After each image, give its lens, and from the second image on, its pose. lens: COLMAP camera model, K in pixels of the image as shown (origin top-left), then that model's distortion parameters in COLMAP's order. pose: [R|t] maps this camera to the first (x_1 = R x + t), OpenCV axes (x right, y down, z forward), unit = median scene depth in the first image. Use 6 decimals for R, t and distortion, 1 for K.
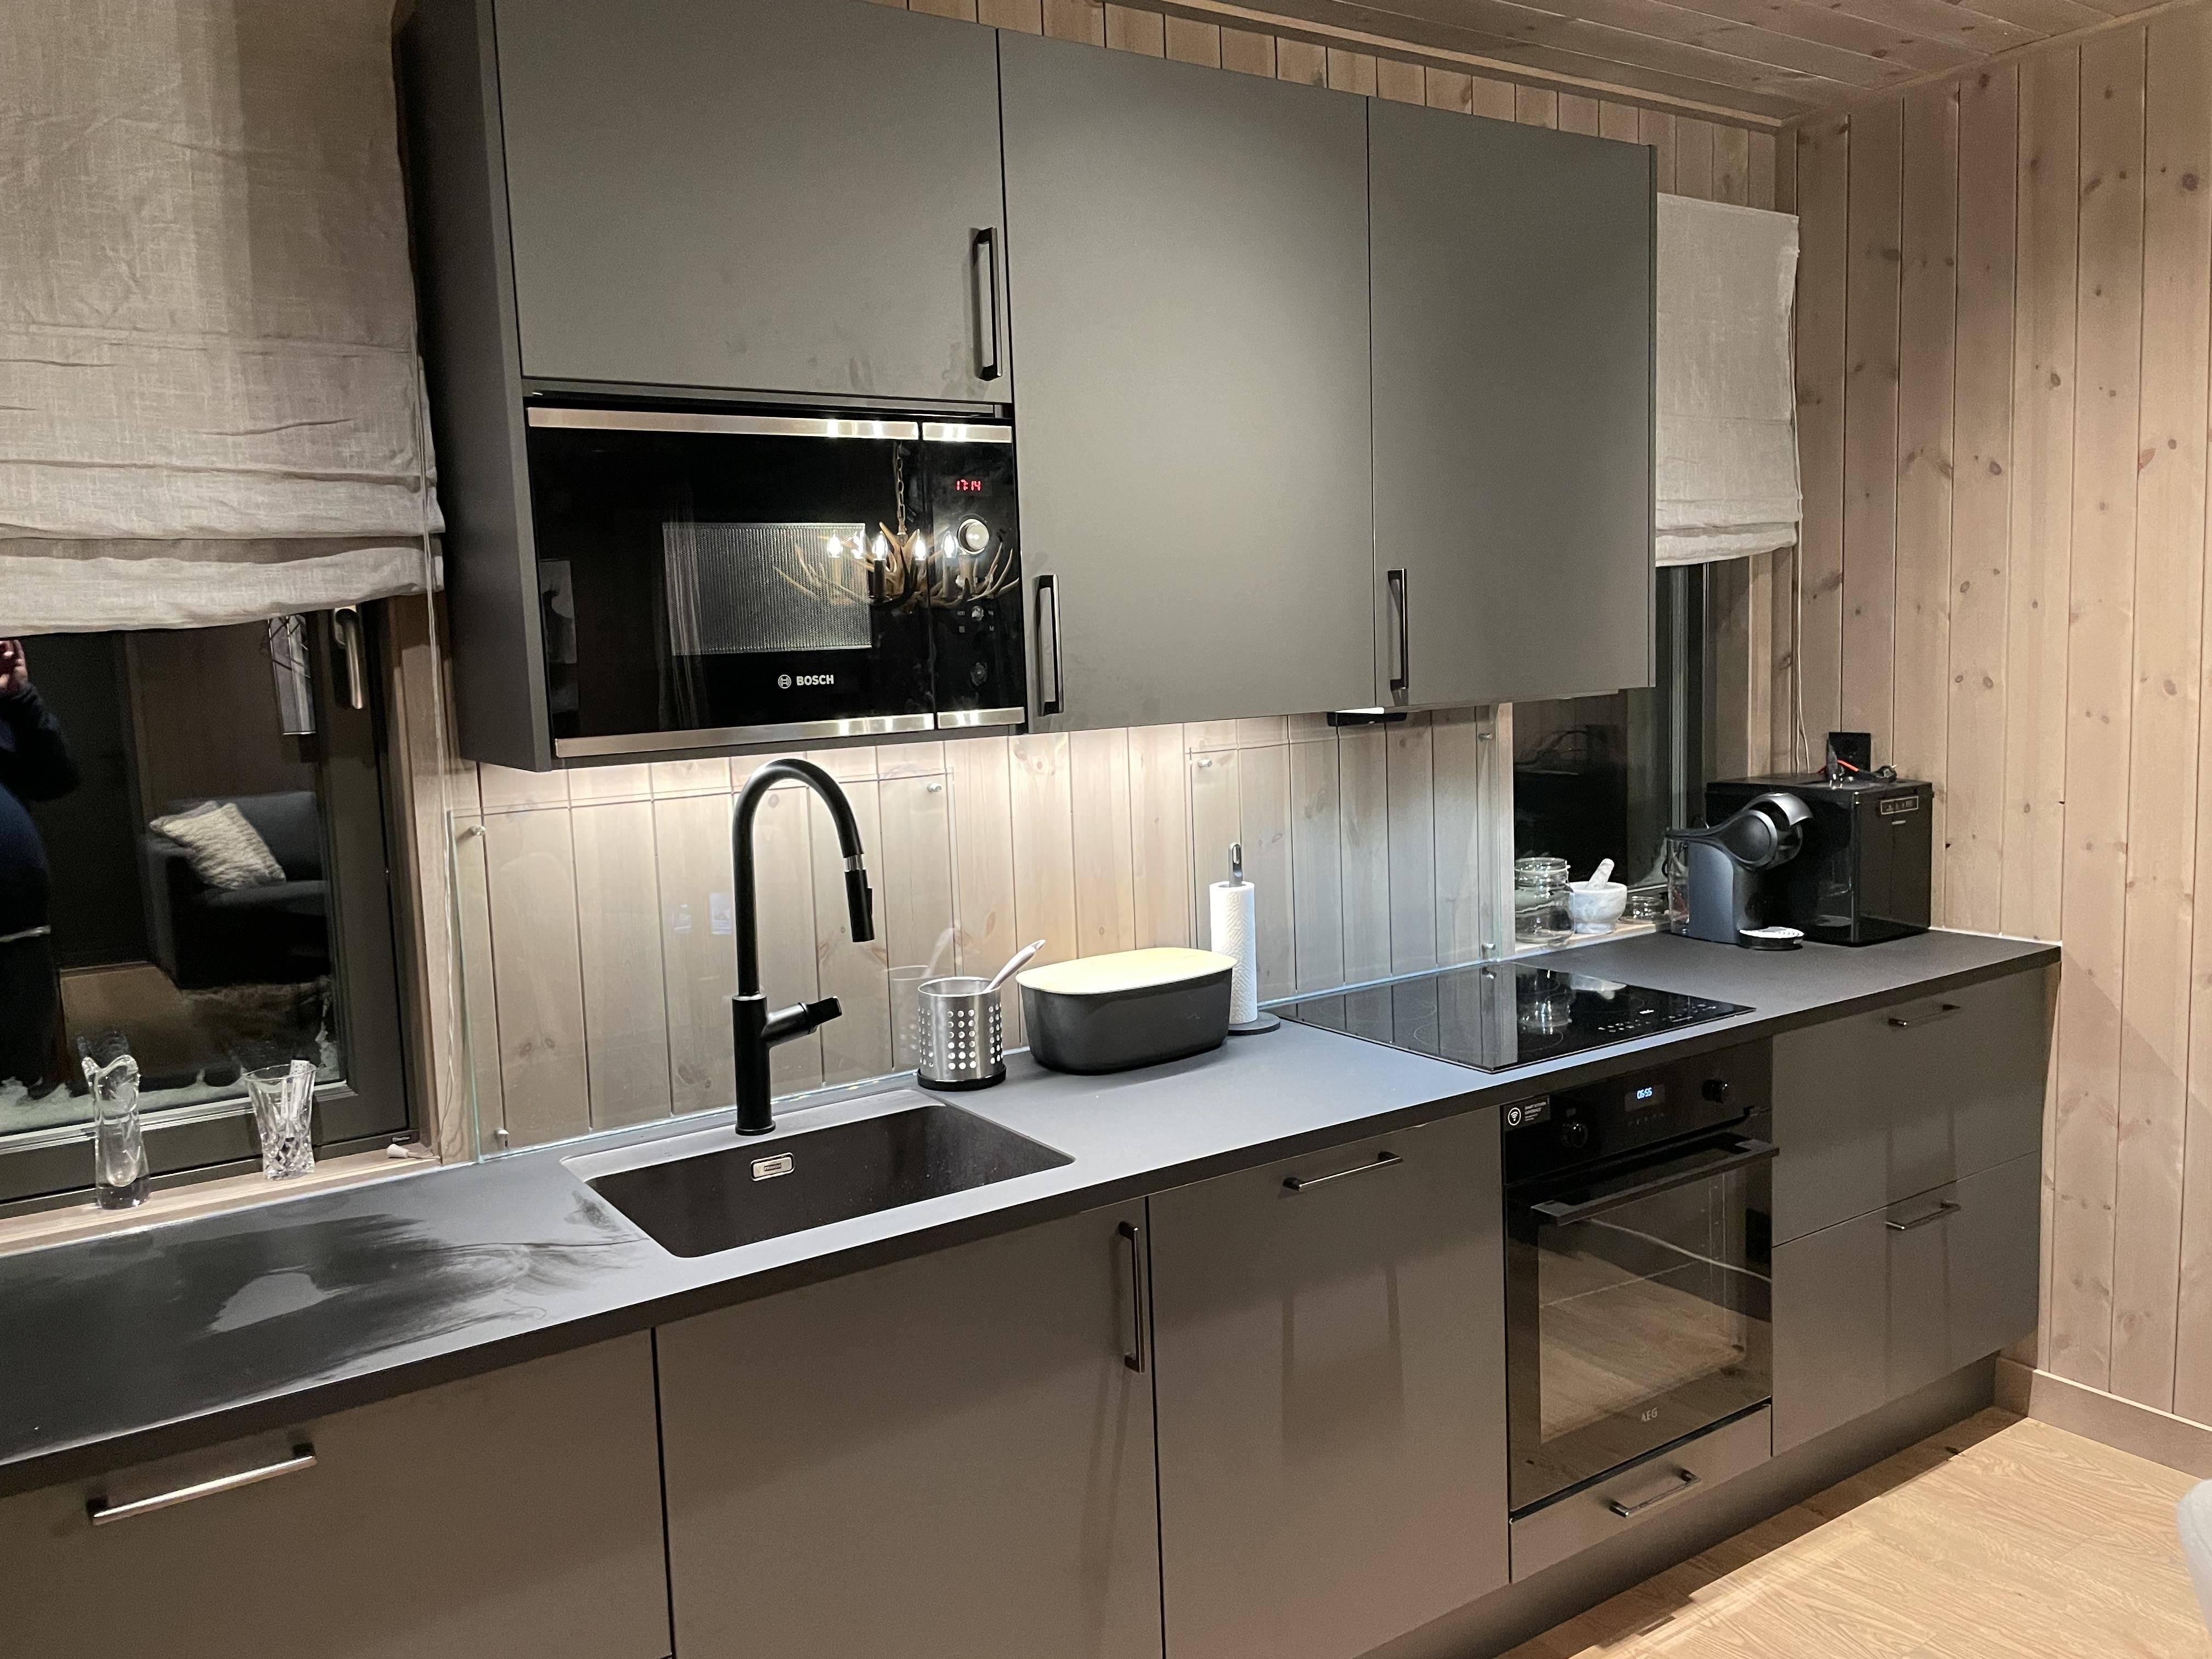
lens RADIAL K [[1715.9, 0, 1106.0], [0, 1715.9, 829.5], [0, 0, 1]] dist [0.006265, -0.008229]
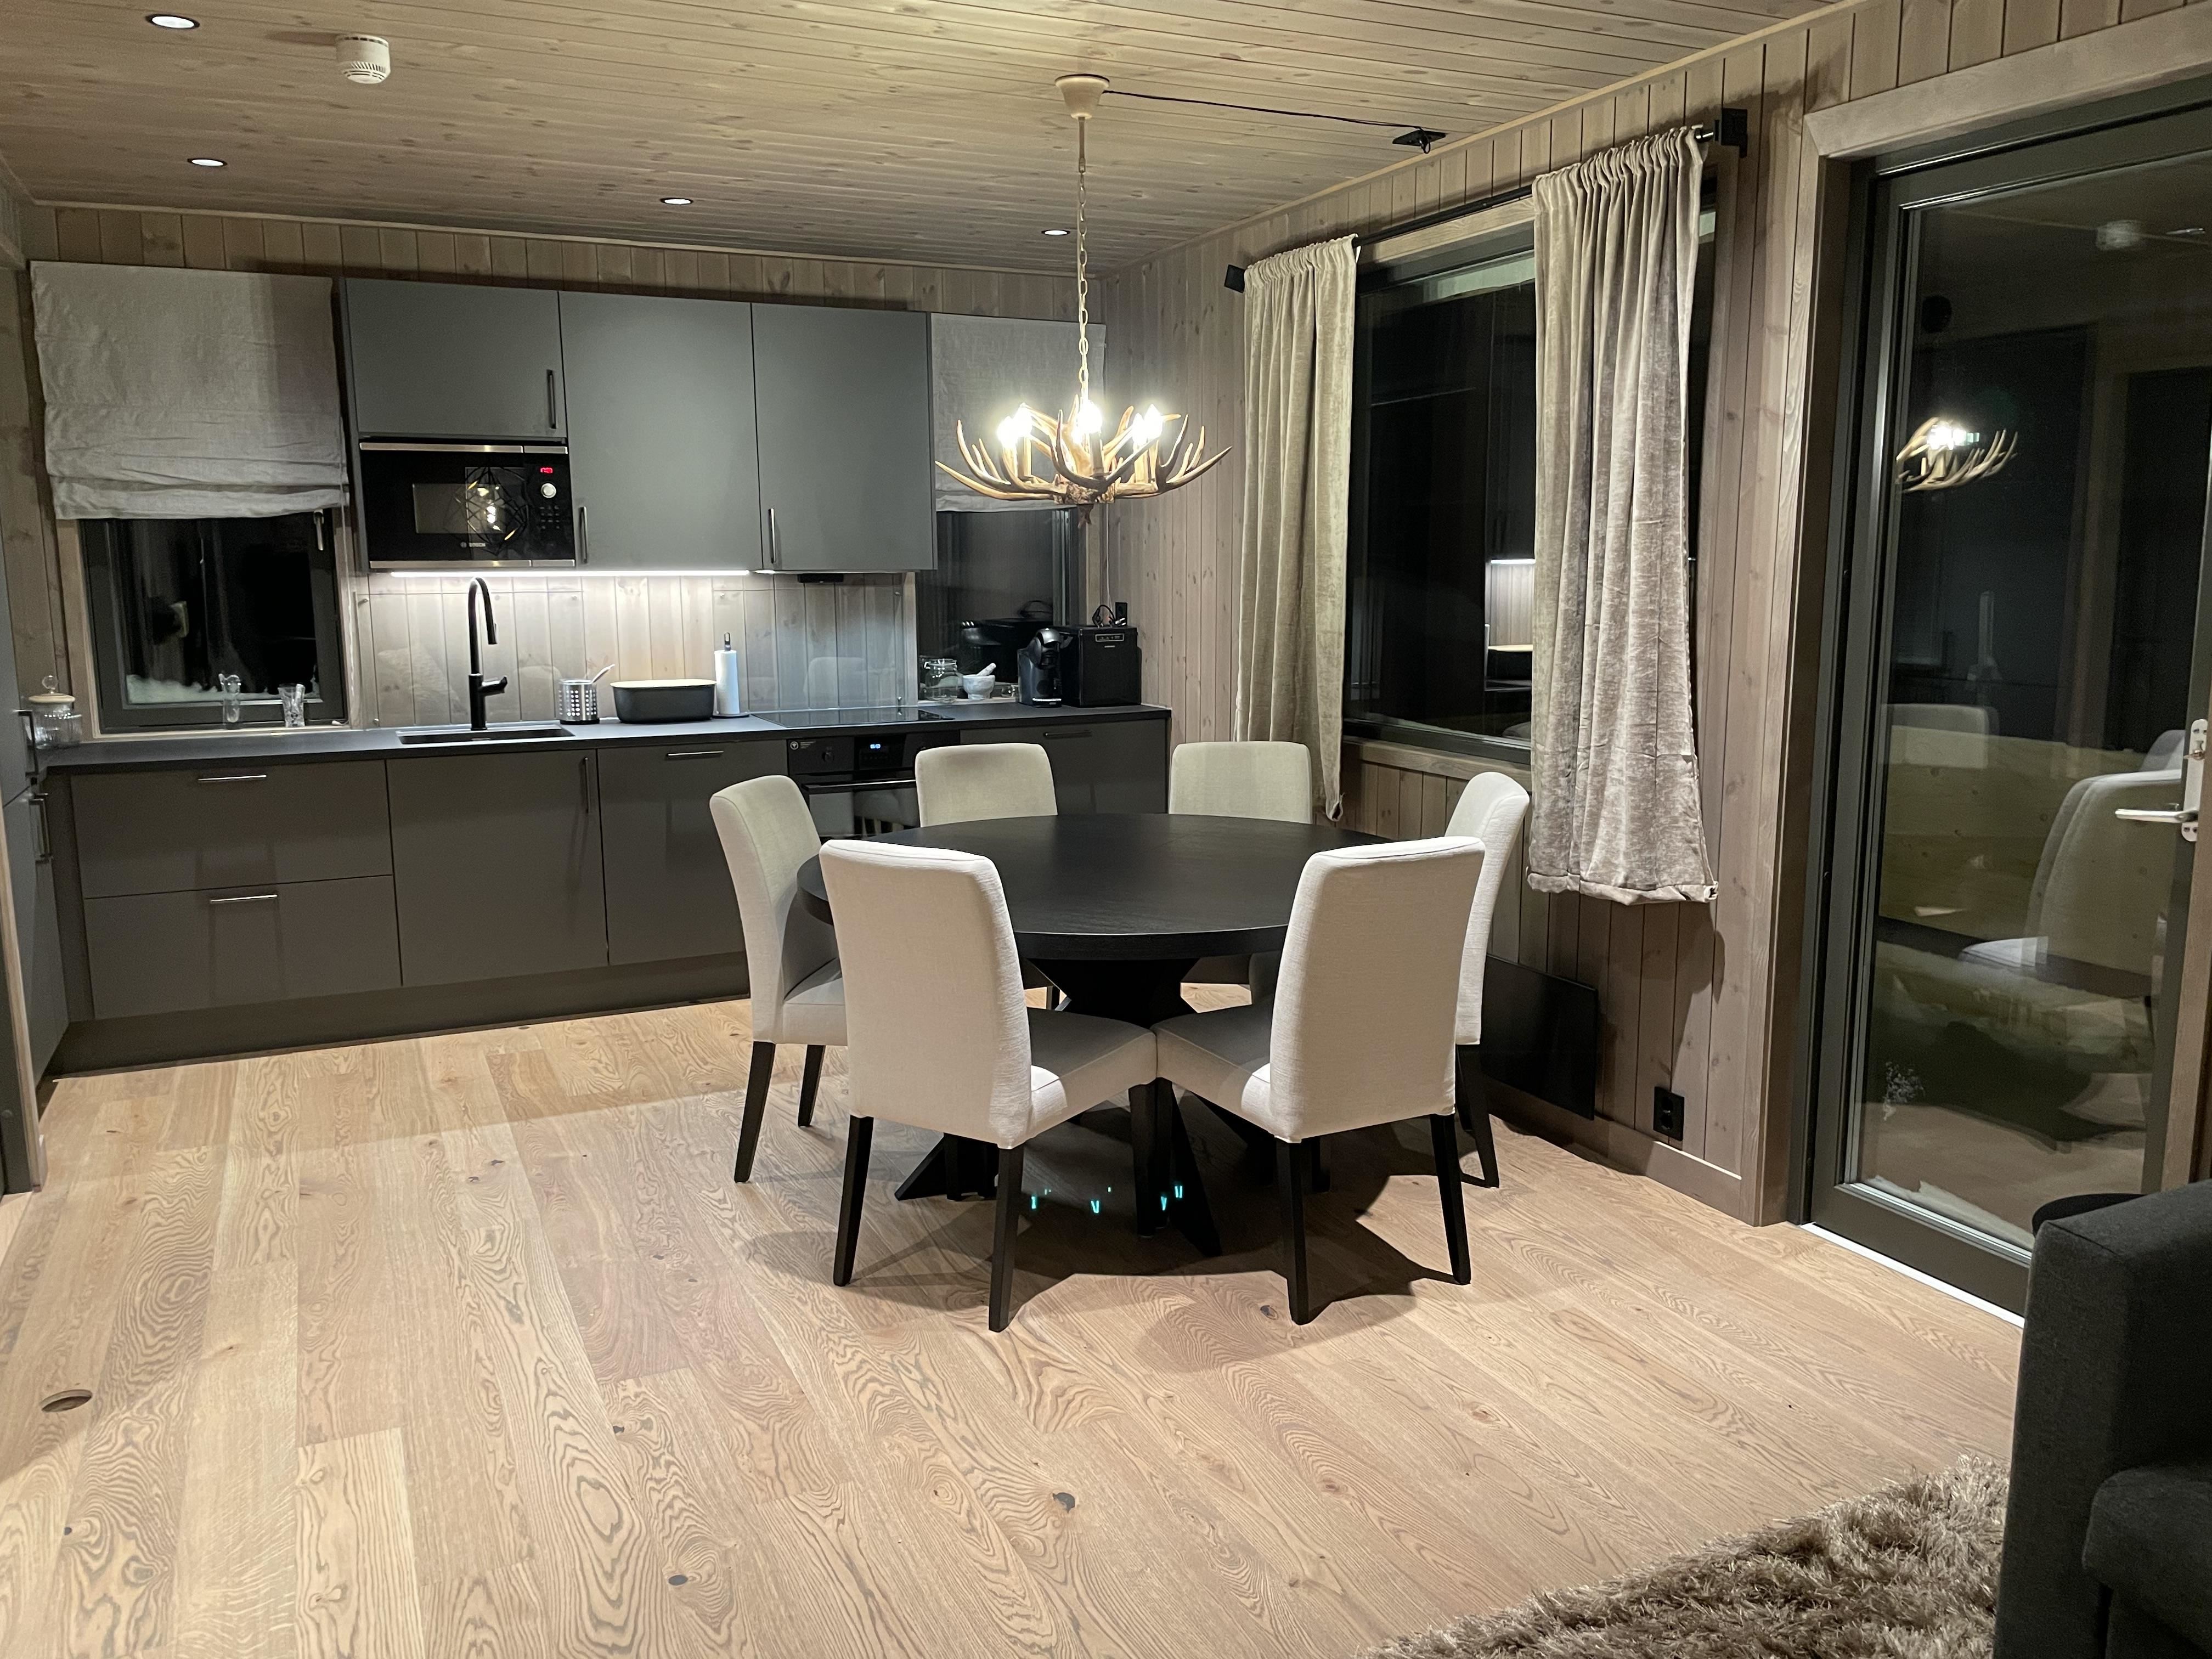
lens RADIAL K [[1649.2, 0, 1106.0], [0, 1649.2, 829.5], [0, 0, 1]] dist [0.008113, 0.003638]
pose [[0.987879, 0.055931, -0.144797, 1.130244], [-0.048577, 0.997368, 0.053832, 0.158938], [0.147427, -0.046146, 0.987996, -1.329973]]
